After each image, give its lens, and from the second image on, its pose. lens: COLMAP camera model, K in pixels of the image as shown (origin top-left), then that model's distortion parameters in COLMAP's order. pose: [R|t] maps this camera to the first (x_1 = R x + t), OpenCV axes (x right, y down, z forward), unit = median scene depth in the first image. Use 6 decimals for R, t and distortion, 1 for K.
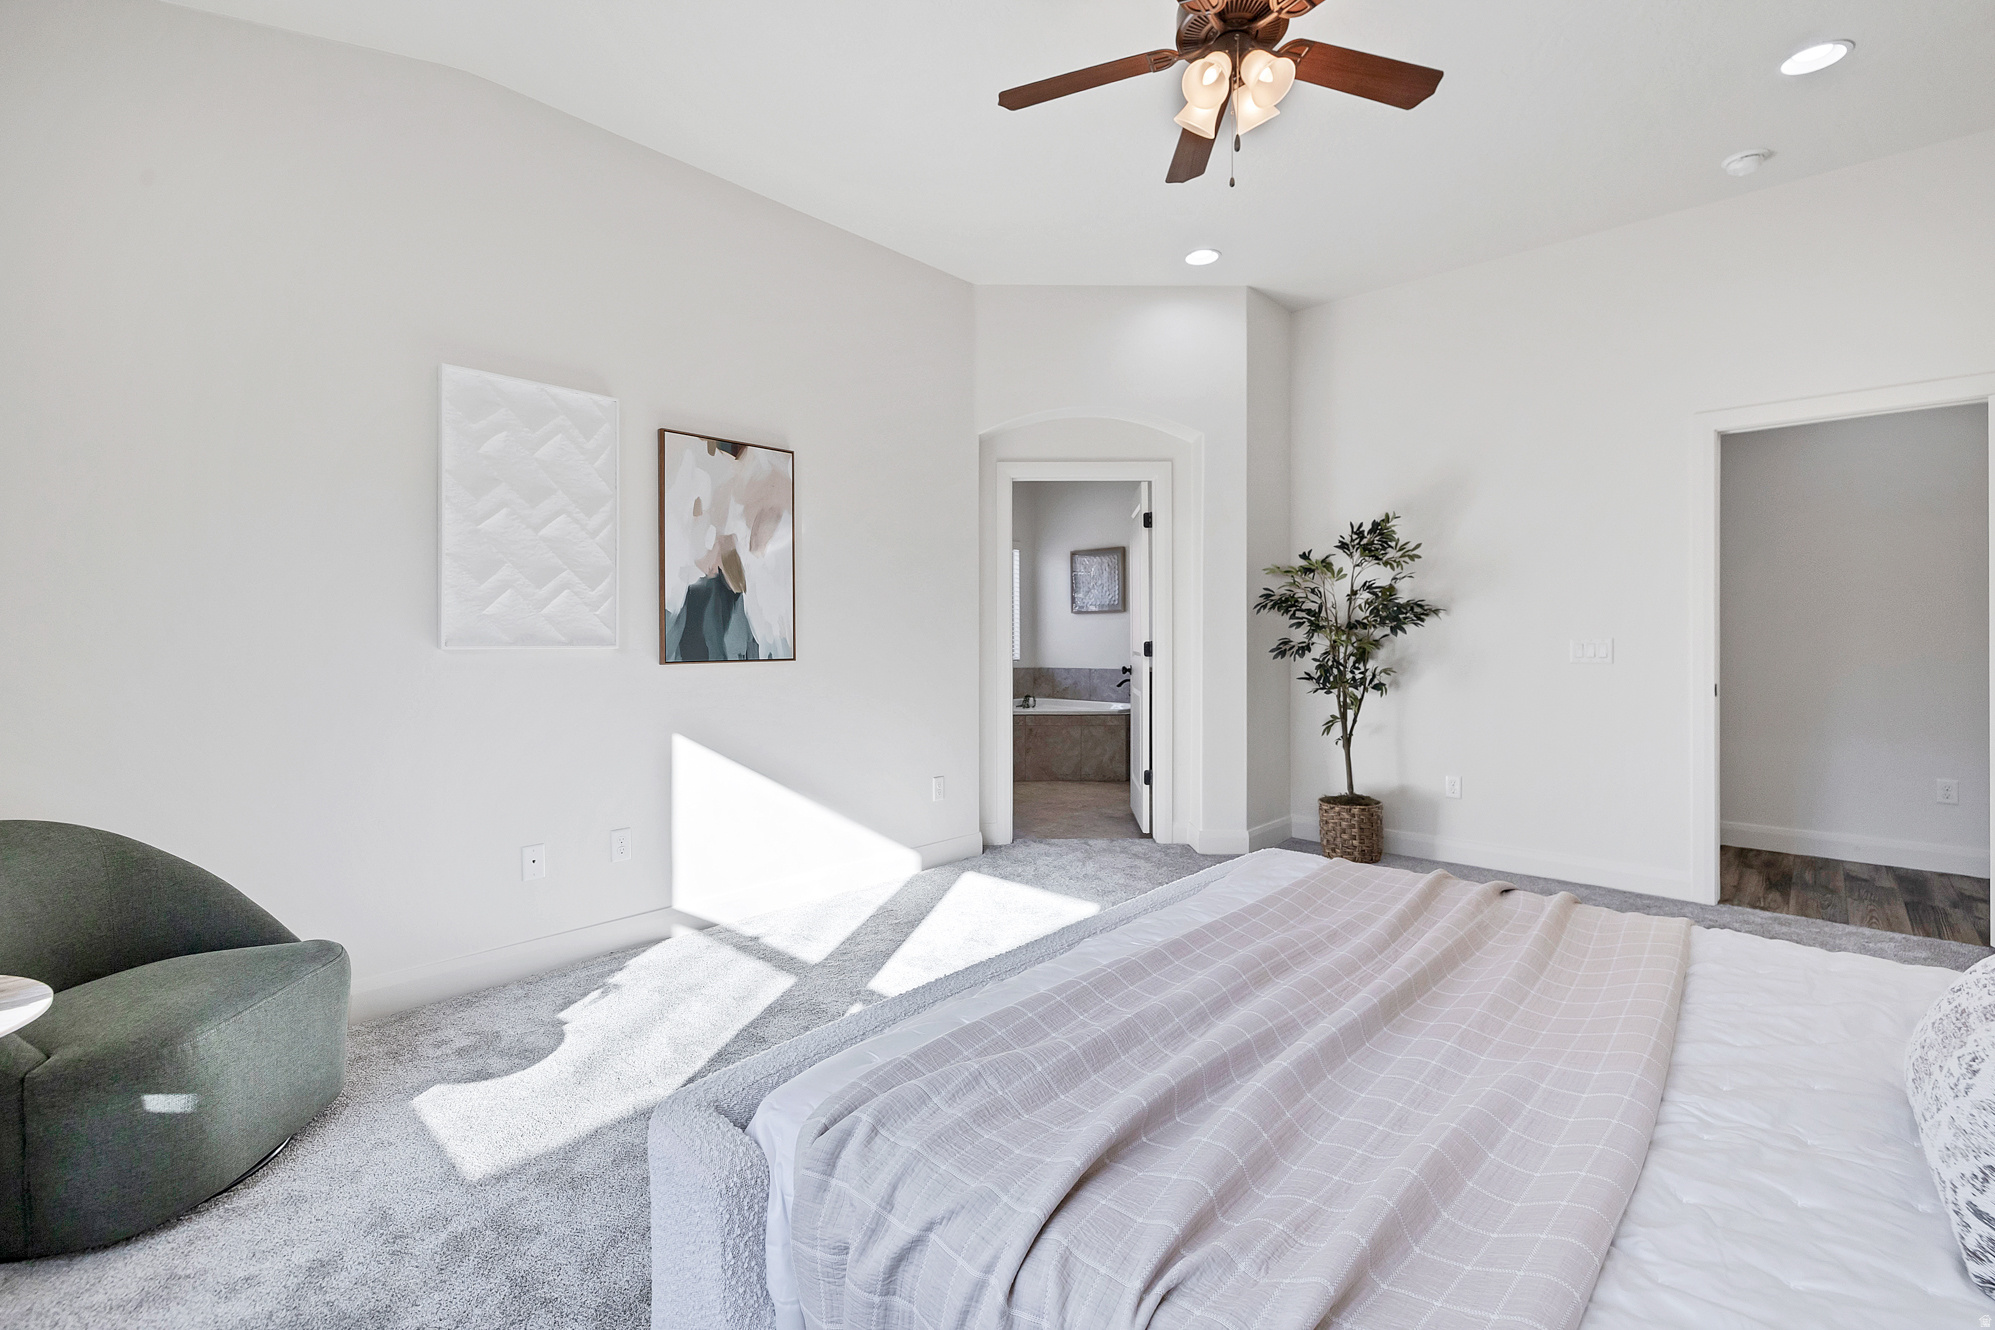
lens RADIAL K [[870.3, 0, 964.2], [0, 870.3, 627.6], [0, 0, 1]] dist [0.000118, 0.000018]
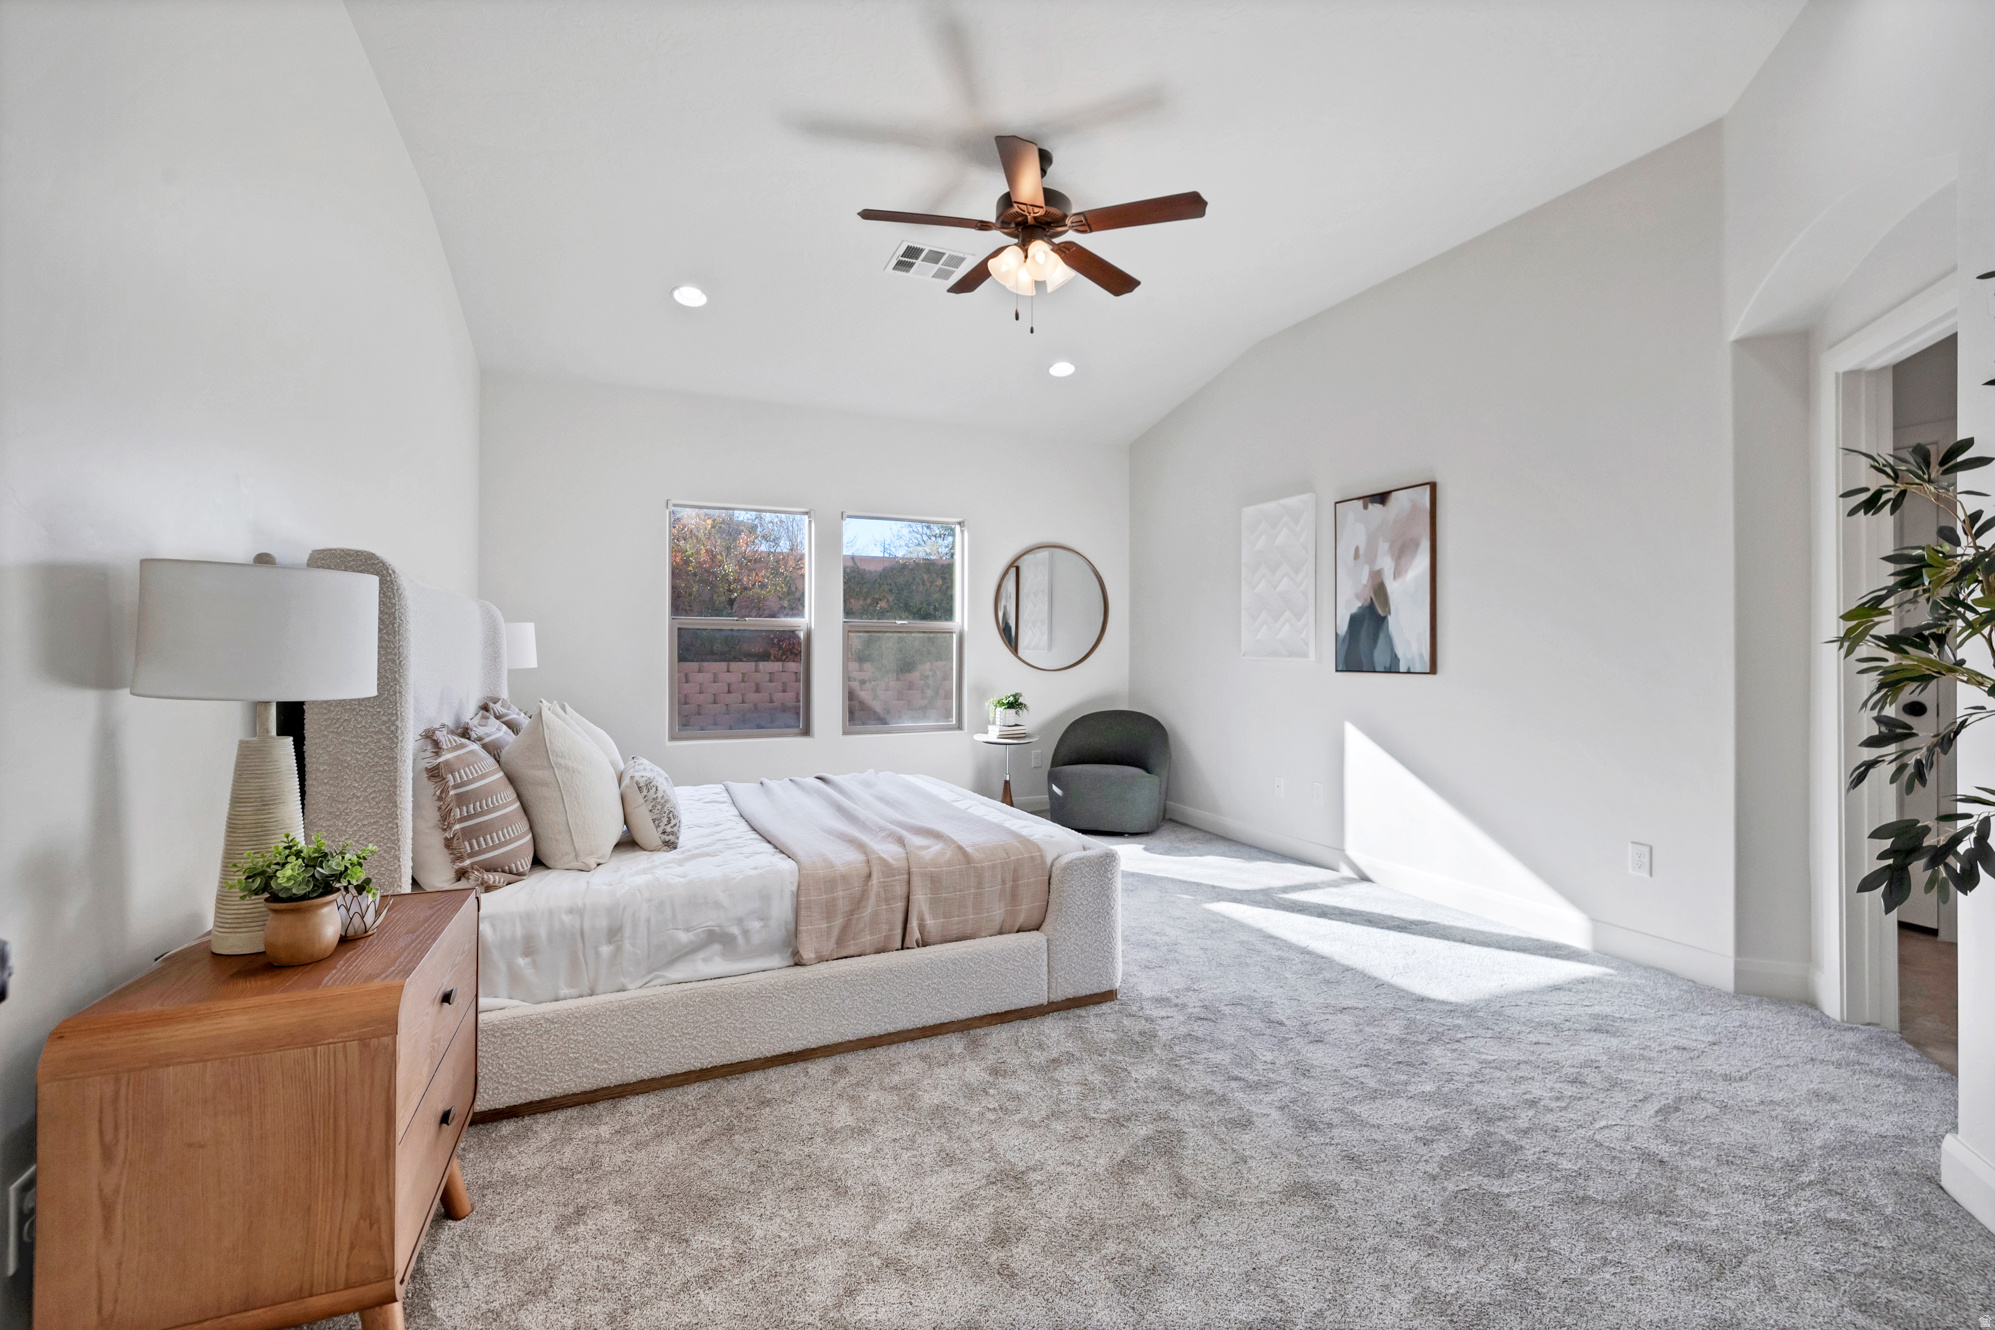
lens RADIAL K [[870.3, 0, 996.2], [0, 870.3, 657.5], [0, 0, 1]] dist [0.000118, 0.000018]
pose [[-0.383974, 0.008340, -0.923306, 1.084678], [0.010860, 0.999931, 0.004516, 0.006485], [0.923280, -0.008293, -0.384038, 0.978443]]
